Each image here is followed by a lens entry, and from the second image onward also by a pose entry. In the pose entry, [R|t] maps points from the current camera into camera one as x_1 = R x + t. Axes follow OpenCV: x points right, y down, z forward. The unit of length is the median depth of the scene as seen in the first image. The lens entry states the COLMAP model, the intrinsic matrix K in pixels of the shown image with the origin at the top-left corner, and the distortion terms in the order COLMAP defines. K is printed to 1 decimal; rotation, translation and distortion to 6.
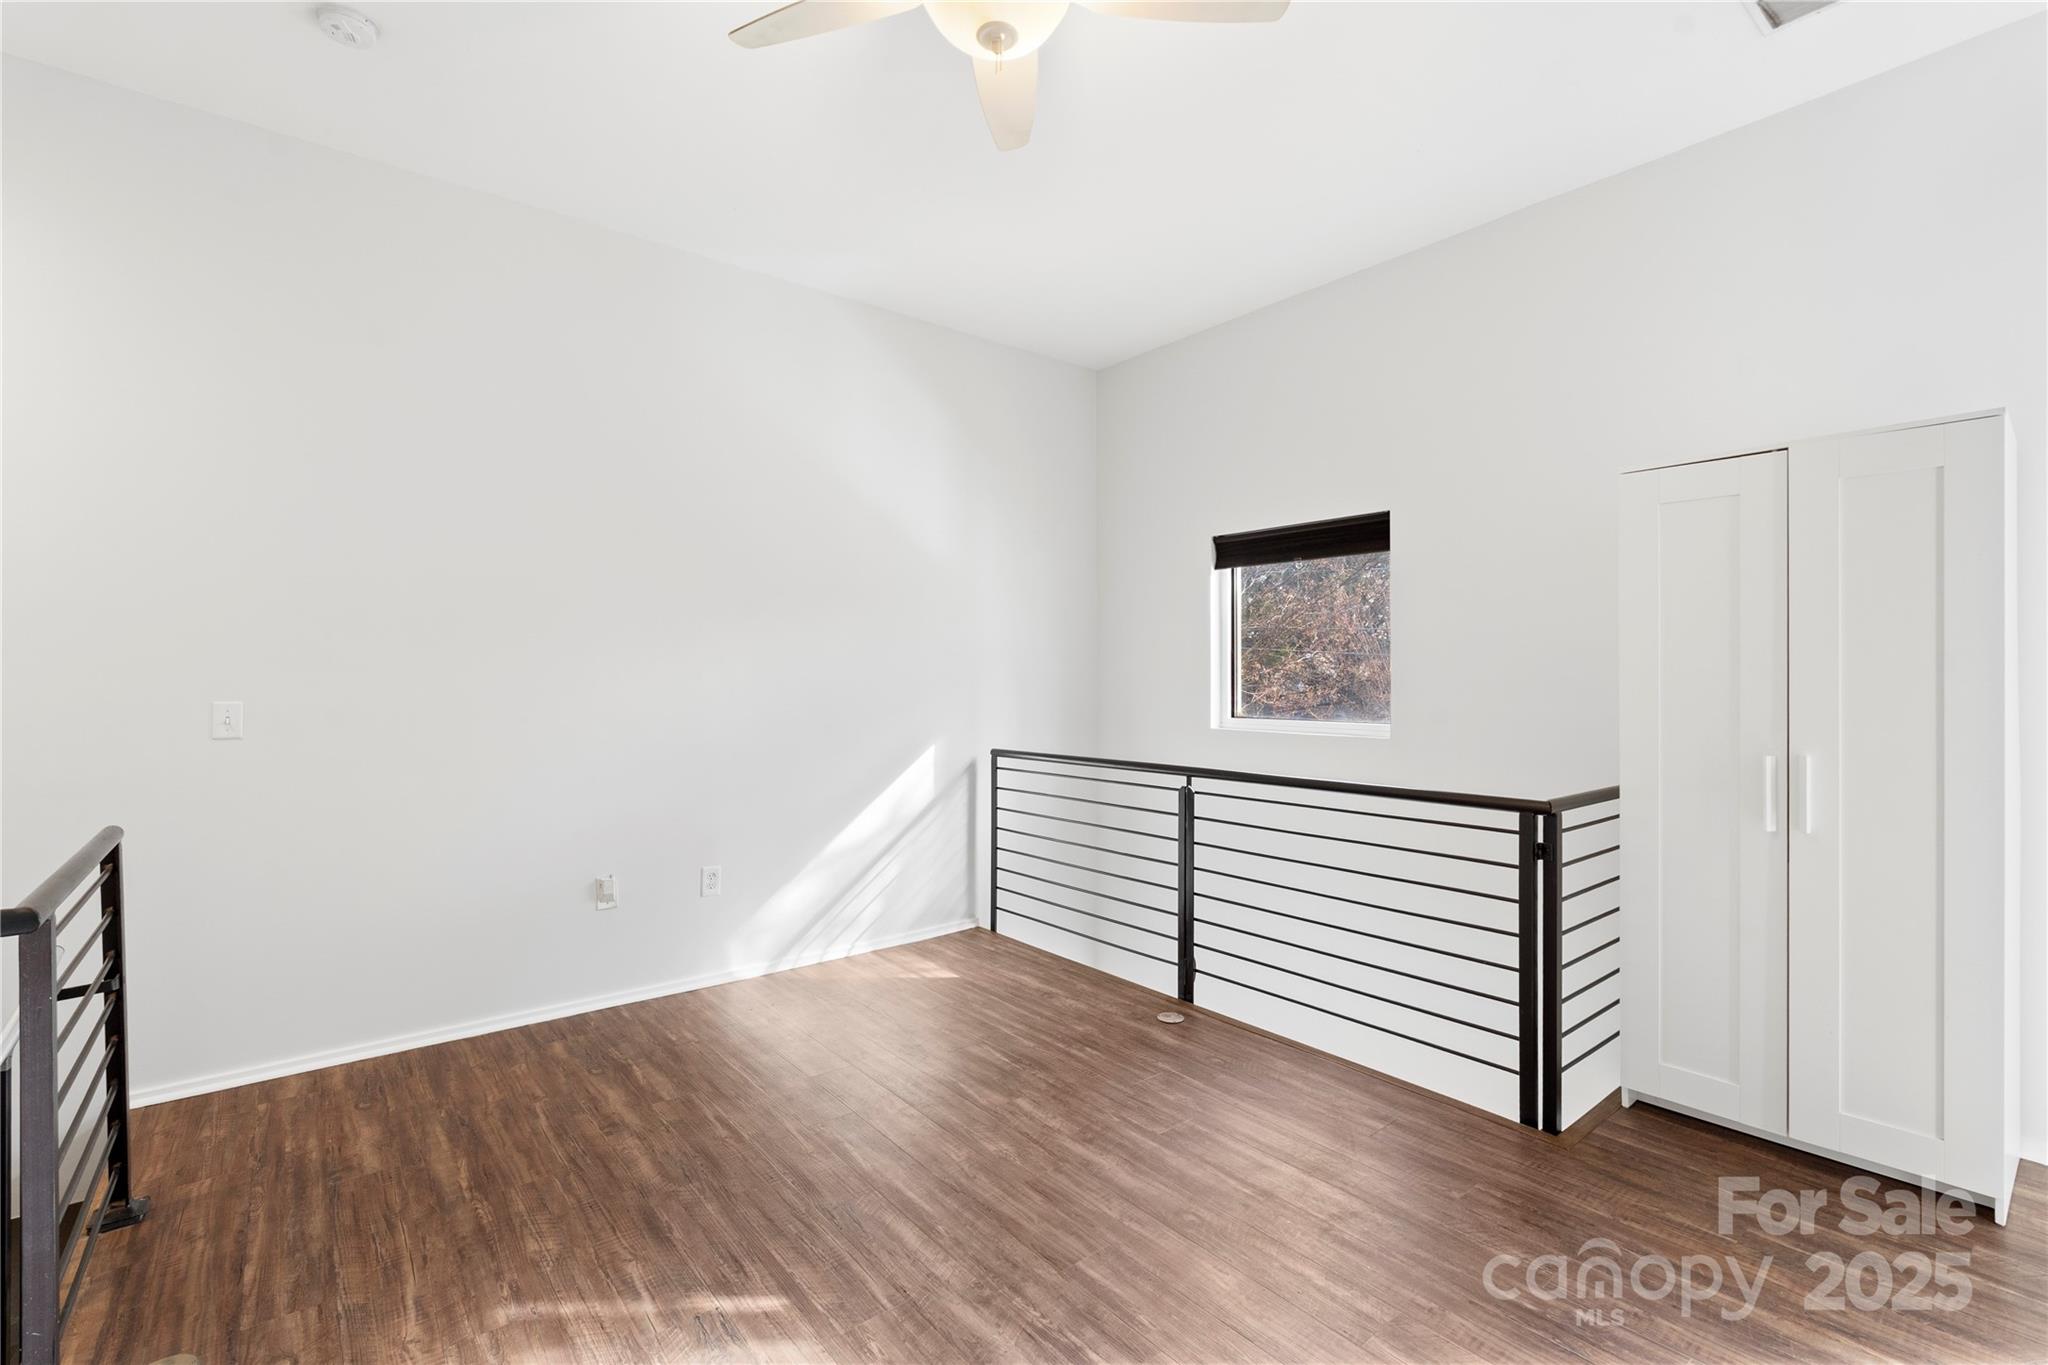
lens RADIAL K [[904.0, 0, 1027.0], [0, 904.0, 682.1], [0, 0, 1]] dist [-0.001492, 0.000166]
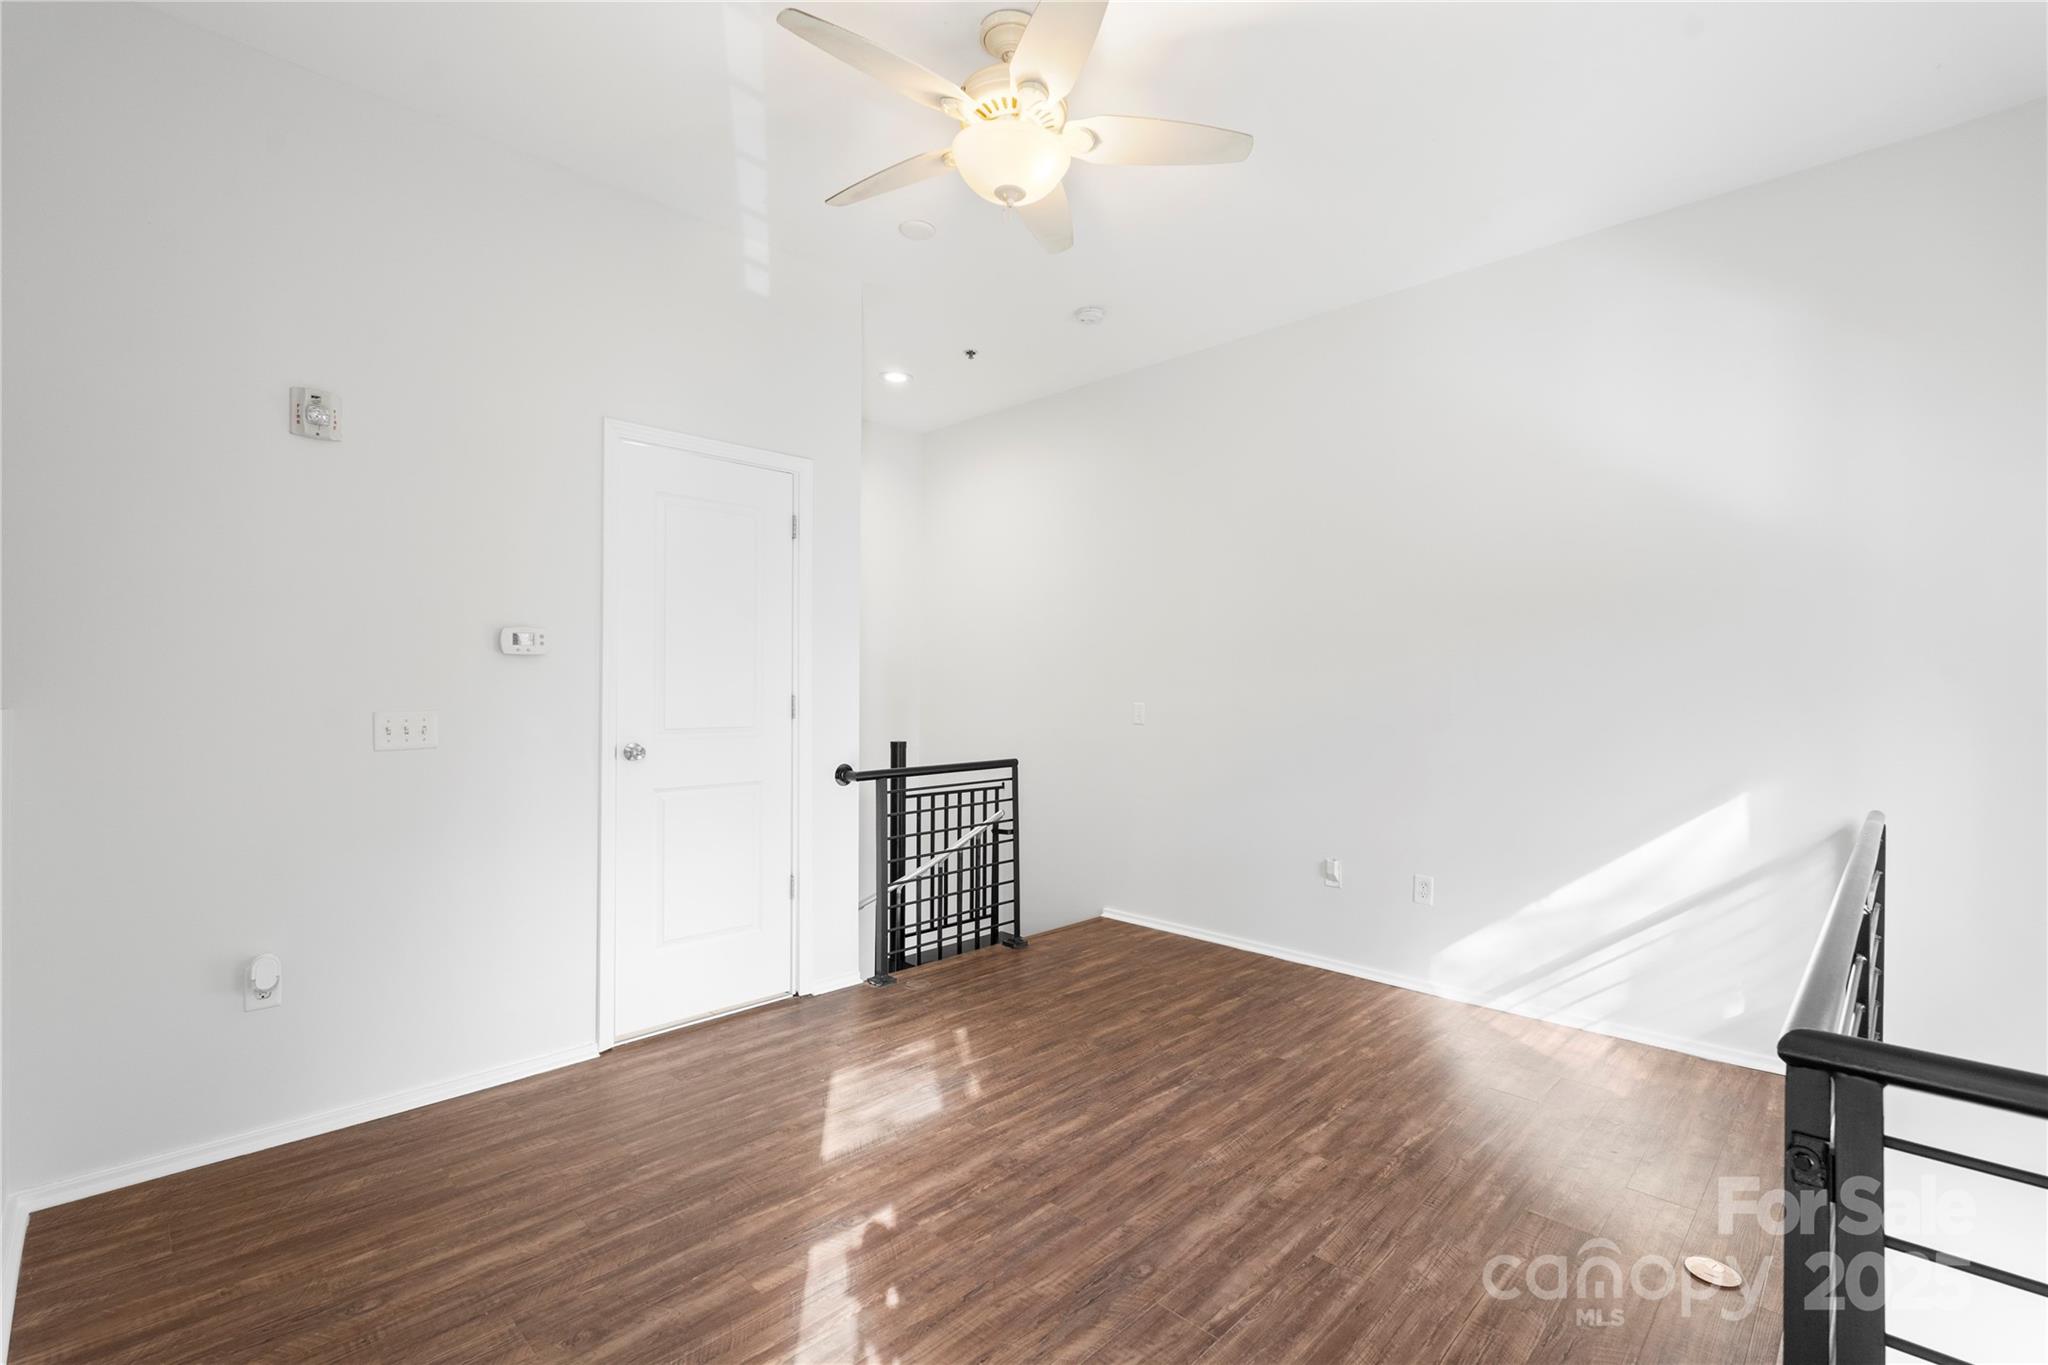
lens RADIAL K [[904.0, 0, 1027.0], [0, 904.0, 682.1], [0, 0, 1]] dist [-0.001492, 0.000166]
pose [[0.117317, -0.004826, -0.993083, 0.969121], [-0.009612, 0.999936, -0.005994, -0.009992], [0.993048, 0.010249, 0.117264, 0.670397]]
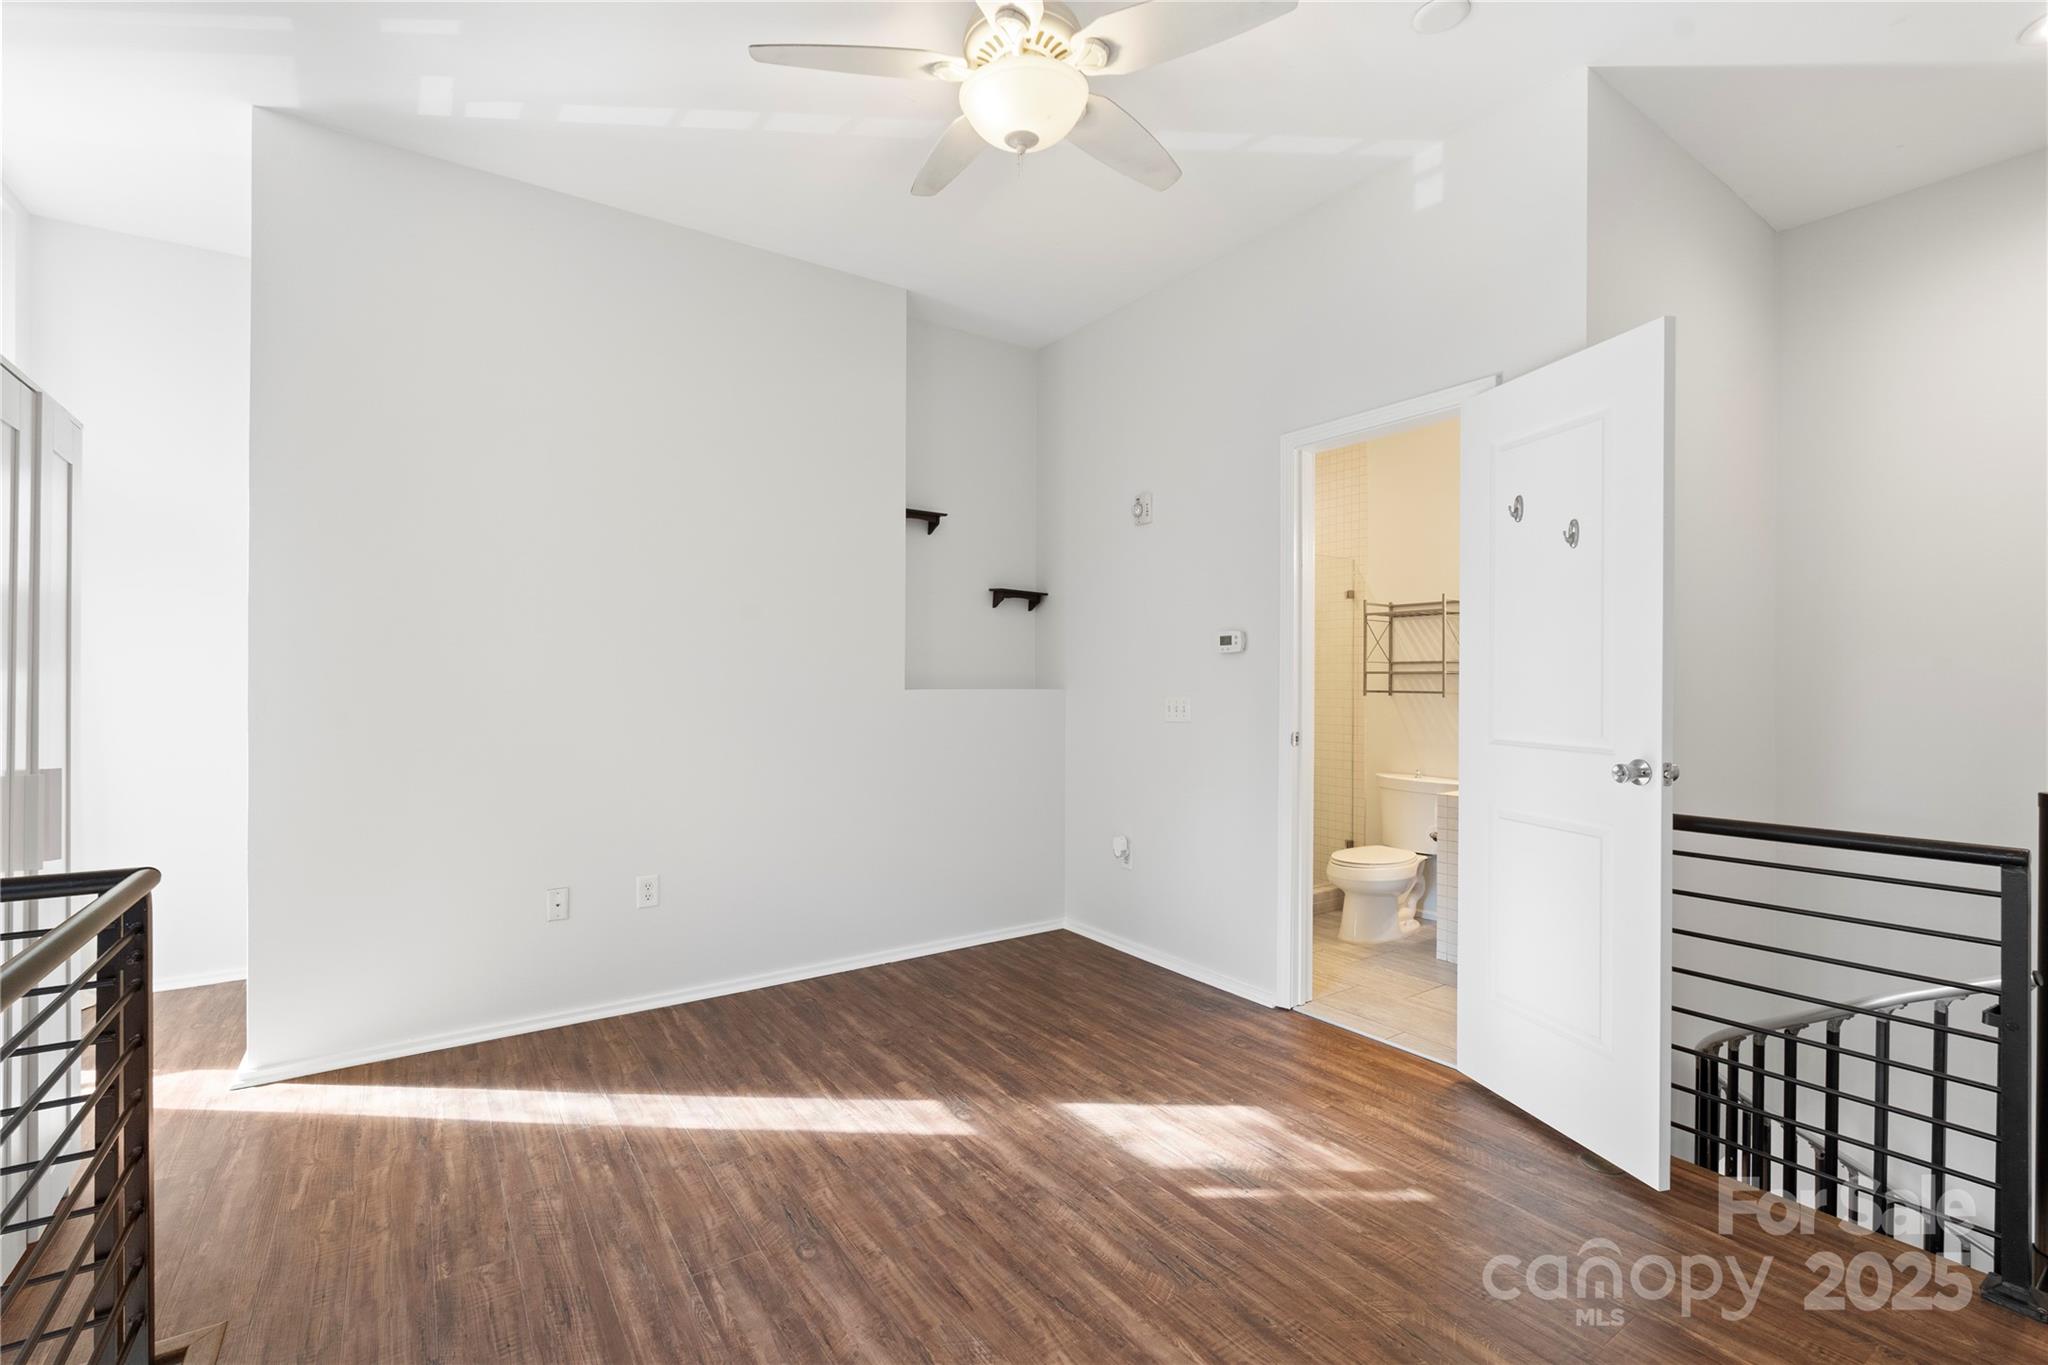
lens RADIAL K [[904.0, 0, 1027.0], [0, 904.0, 682.1], [0, 0, 1]] dist [-0.001492, 0.000166]
pose [[-0.997118, -0.002377, 0.075828, -0.102341], [-0.001968, 0.999983, 0.005468, -0.005171], [-0.075839, 0.005303, -0.997106, 1.684749]]
